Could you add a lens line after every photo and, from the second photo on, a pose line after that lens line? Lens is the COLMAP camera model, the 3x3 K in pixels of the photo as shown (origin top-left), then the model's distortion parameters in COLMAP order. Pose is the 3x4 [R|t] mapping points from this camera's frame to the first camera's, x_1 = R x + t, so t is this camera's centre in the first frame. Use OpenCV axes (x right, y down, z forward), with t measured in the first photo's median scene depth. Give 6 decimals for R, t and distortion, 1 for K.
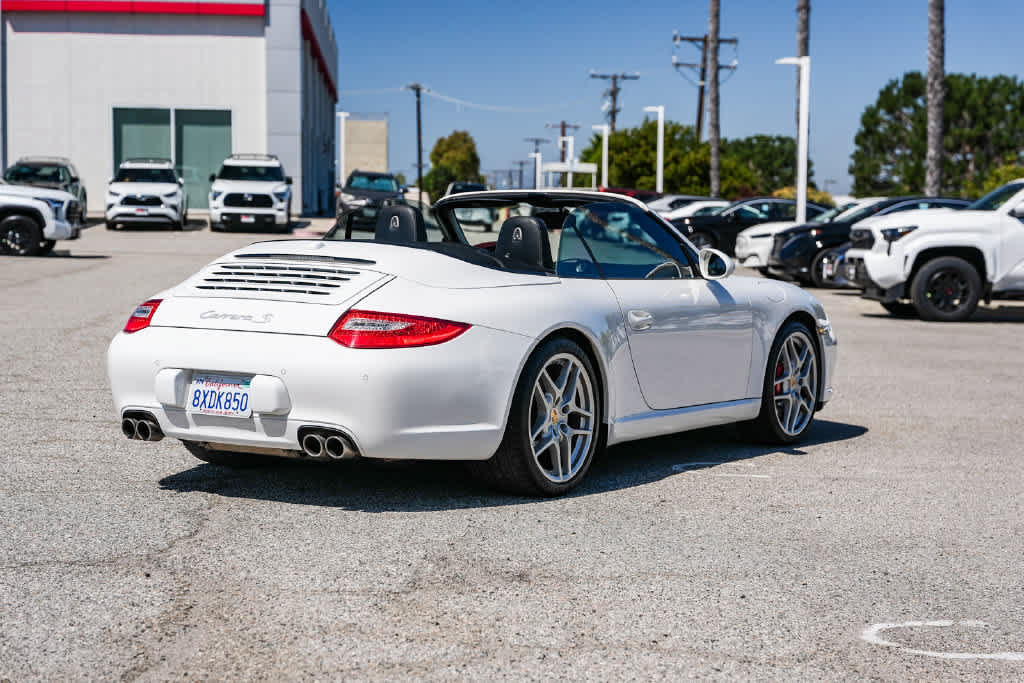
lens RADIAL K [[1929.8, 0, 518.4], [0, 1929.8, 329.6], [0, 0, 1]] dist [0.515001, -3.566231]
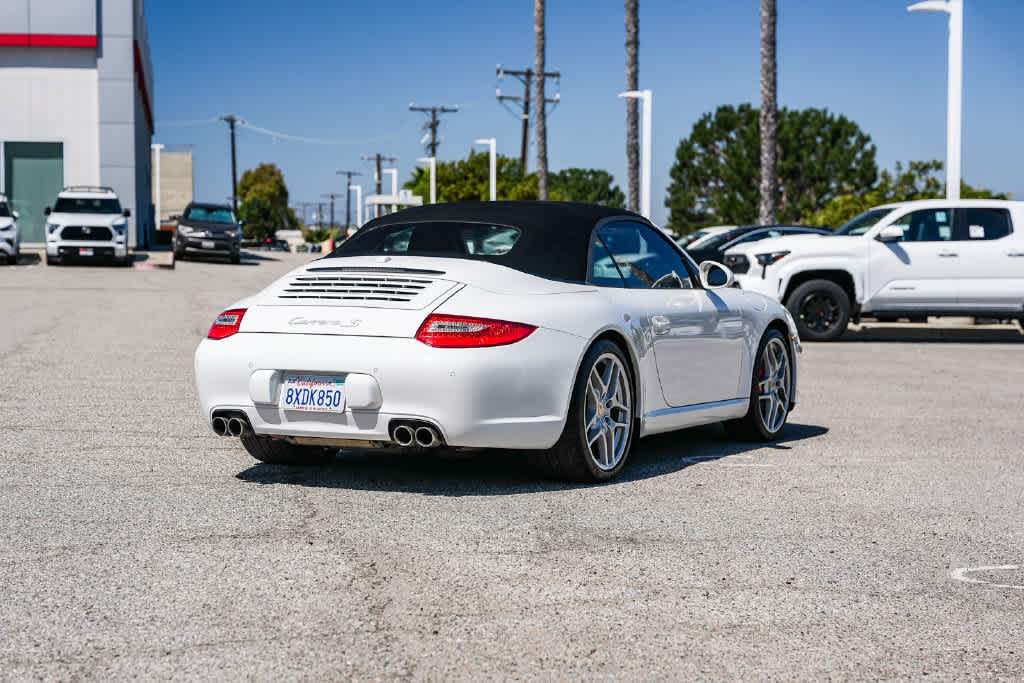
lens RADIAL K [[1955.7, 0, 507.3], [0, 1955.7, 322.9], [0, 0, 1]] dist [0.523719, -3.668201]
pose [[0.995775, -0.011182, 0.091145, -0.043676], [0.013122, 0.999699, -0.020716, 0.005566], [-0.090886, 0.021824, 0.995622, -0.036953]]
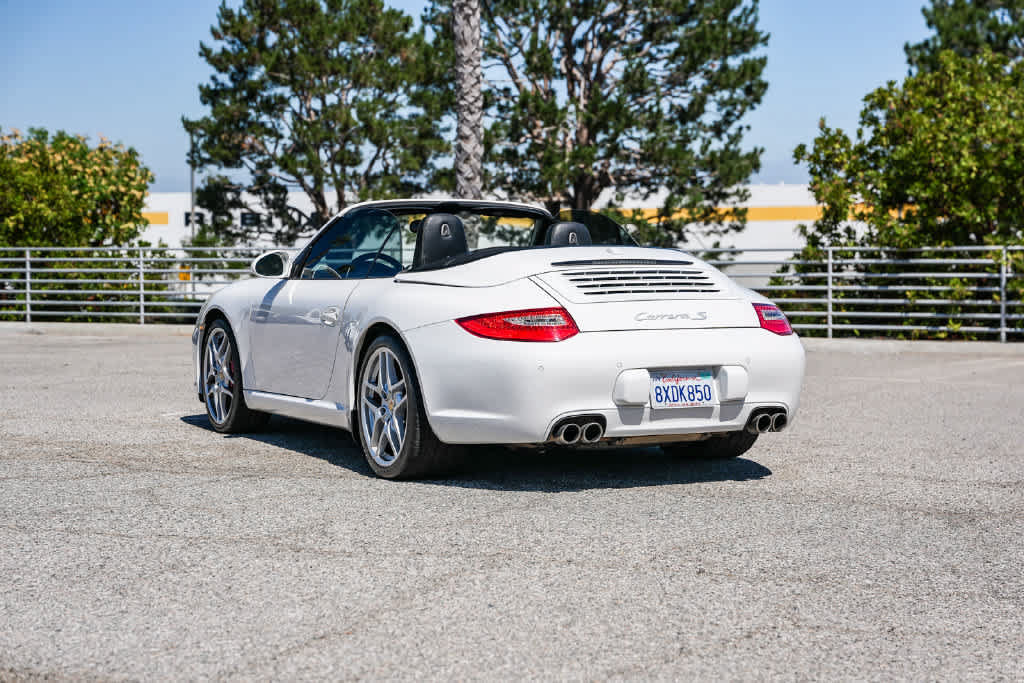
lens RADIAL K [[1929.8, 0, 518.4], [0, 1929.8, 329.6], [0, 0, 1]] dist [0.515001, -3.566231]
pose [[0.529755, -0.057690, 0.846187, -0.336281], [0.062008, 0.997649, 0.029196, -0.010992], [-0.845881, 0.037004, 0.532086, 0.151977]]
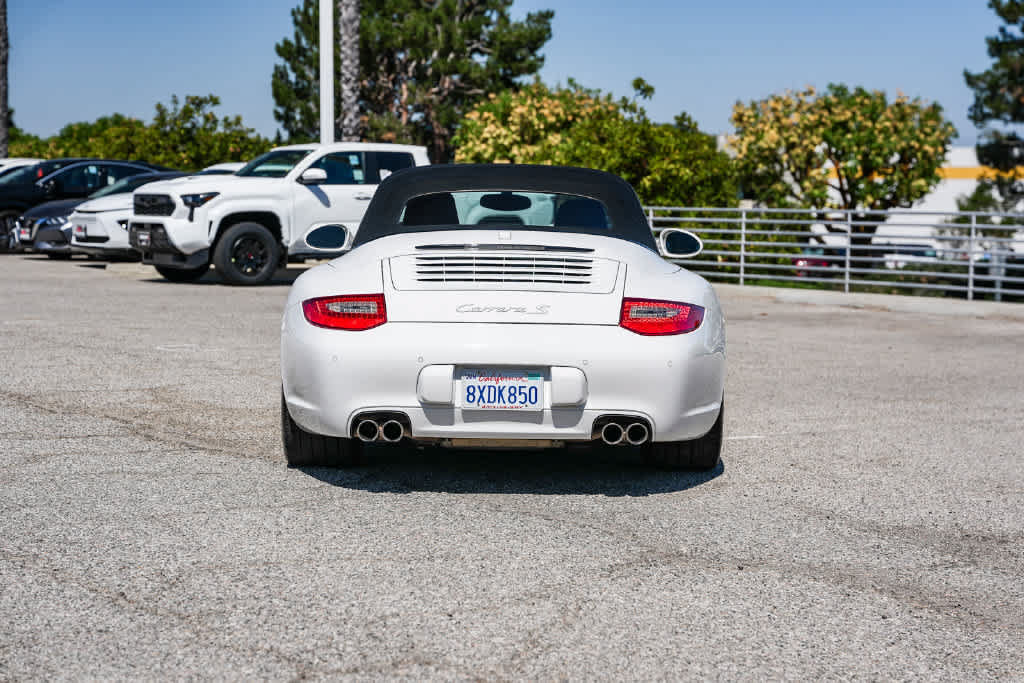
lens RADIAL K [[1933.2, 0, 512.0], [0, 1933.2, 341.5], [0, 0, 1]] dist [0.511807, -3.518429]
pose [[0.853536, -0.045404, 0.519052, -0.197478], [0.030777, 0.998850, 0.036765, -0.007916], [-0.520124, -0.015405, 0.853952, 0.050247]]
